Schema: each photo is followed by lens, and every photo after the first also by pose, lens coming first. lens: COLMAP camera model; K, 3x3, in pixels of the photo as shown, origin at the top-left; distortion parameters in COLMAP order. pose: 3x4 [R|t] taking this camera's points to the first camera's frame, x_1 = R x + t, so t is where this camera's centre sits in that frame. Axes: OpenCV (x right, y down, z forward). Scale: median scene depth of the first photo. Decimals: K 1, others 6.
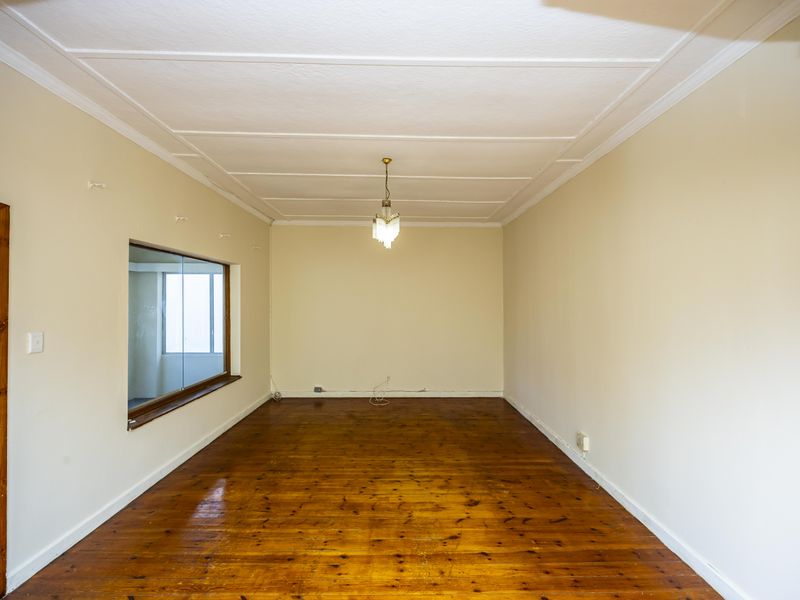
lens RADIAL K [[344.0, 0, 400.0], [0, 344.0, 300.0], [0, 0, 1]] dist [-0.000062, 0.000101]
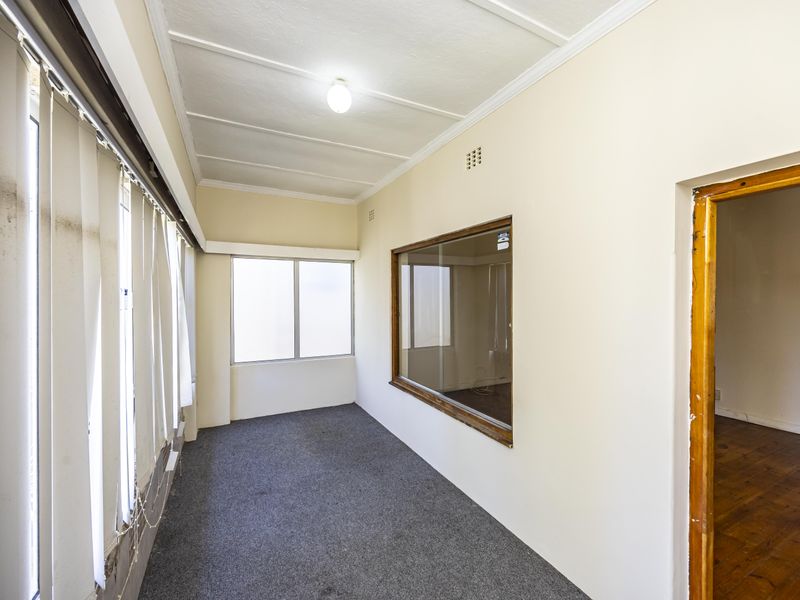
lens RADIAL K [[344.0, 0, 400.0], [0, 344.0, 300.0], [0, 0, 1]] dist [-0.000062, 0.000101]
pose [[0.896488, -0.010004, 0.442954, -1.253510], [-0.000343, 0.999729, 0.023271, -0.007299], [-0.443067, -0.021014, 0.896242, 0.307336]]
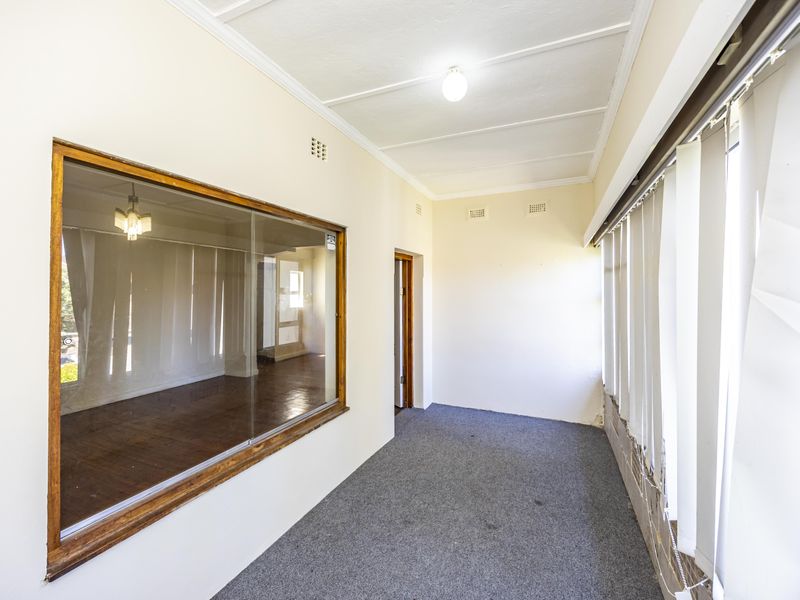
lens RADIAL K [[350.7, 0, 400.1], [0, 350.7, 291.0], [0, 0, 1]] dist [0.001782, -0.000016]
pose [[-0.910671, -0.002500, 0.413126, -1.239490], [-0.008045, 0.999899, -0.011683, 0.011817], [-0.413055, -0.013963, -0.910599, 1.625789]]
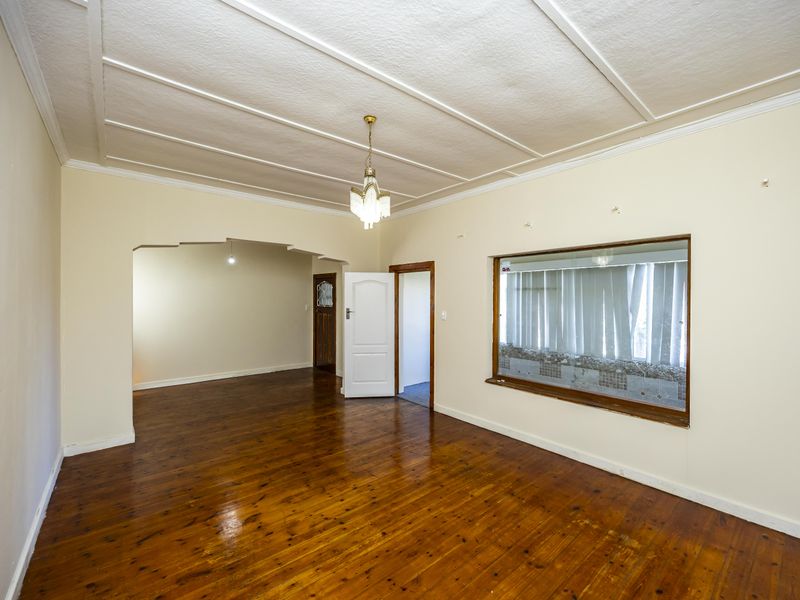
lens RADIAL K [[350.7, 0, 400.1], [0, 350.7, 291.0], [0, 0, 1]] dist [0.001782, -0.000016]
pose [[-0.777056, -0.016650, -0.629212, 0.416145], [0.001516, 0.999598, -0.028323, 0.017126], [0.629430, -0.022962, -0.776718, 1.646993]]
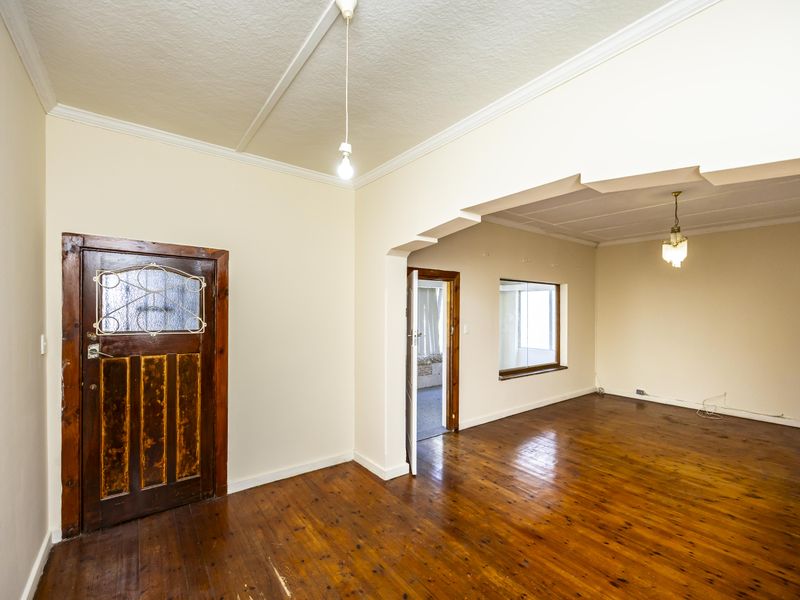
lens RADIAL K [[351.4, 0, 408.6], [0, 351.4, 312.9], [0, 0, 1]] dist [-0.000724, -0.000074]
pose [[0.604009, 0.006999, -0.796947, 0.364423], [0.002030, 0.999945, 0.010320, -0.007362], [0.796975, -0.007851, 0.603961, -0.459021]]
